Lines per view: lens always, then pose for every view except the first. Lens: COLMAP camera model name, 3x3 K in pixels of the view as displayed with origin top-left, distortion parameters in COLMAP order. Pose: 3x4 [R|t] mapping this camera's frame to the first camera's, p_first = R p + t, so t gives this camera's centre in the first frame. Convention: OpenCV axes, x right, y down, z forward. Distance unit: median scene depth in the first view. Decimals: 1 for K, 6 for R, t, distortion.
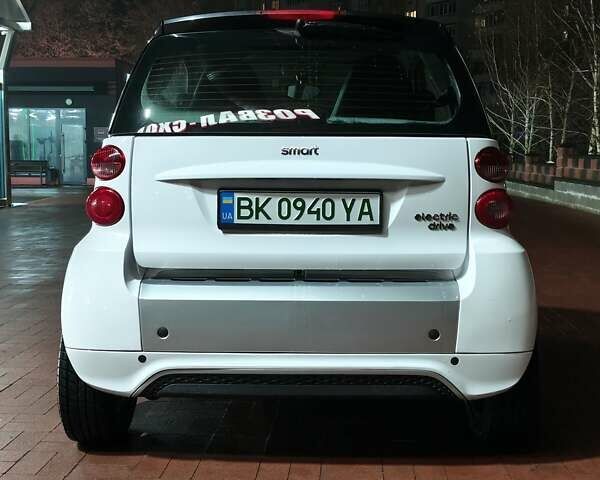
lens RADIAL K [[845.5, 0, 300.4], [0, 845.5, 240.3], [0, 0, 1]] dist [0.176706, 0.000000]
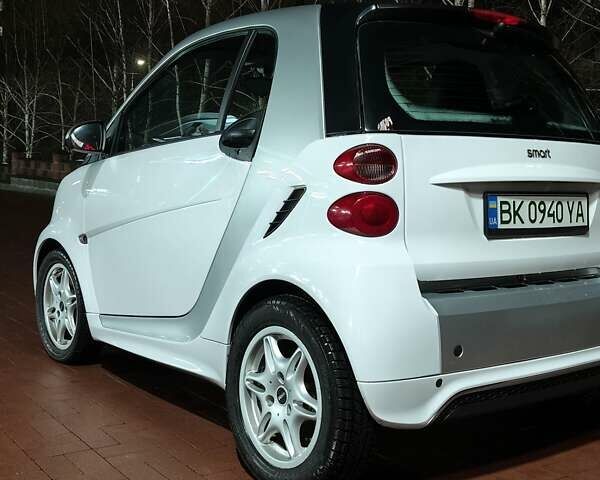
lens RADIAL K [[845.5, 0, 299.2], [0, 845.5, 242.5], [0, 0, 1]] dist [0.176706, 0.000000]
pose [[0.787456, -0.039326, 0.615115, -0.844827], [0.035847, 0.999195, 0.017990, -0.029606], [-0.615328, 0.007884, 0.788232, 0.381658]]
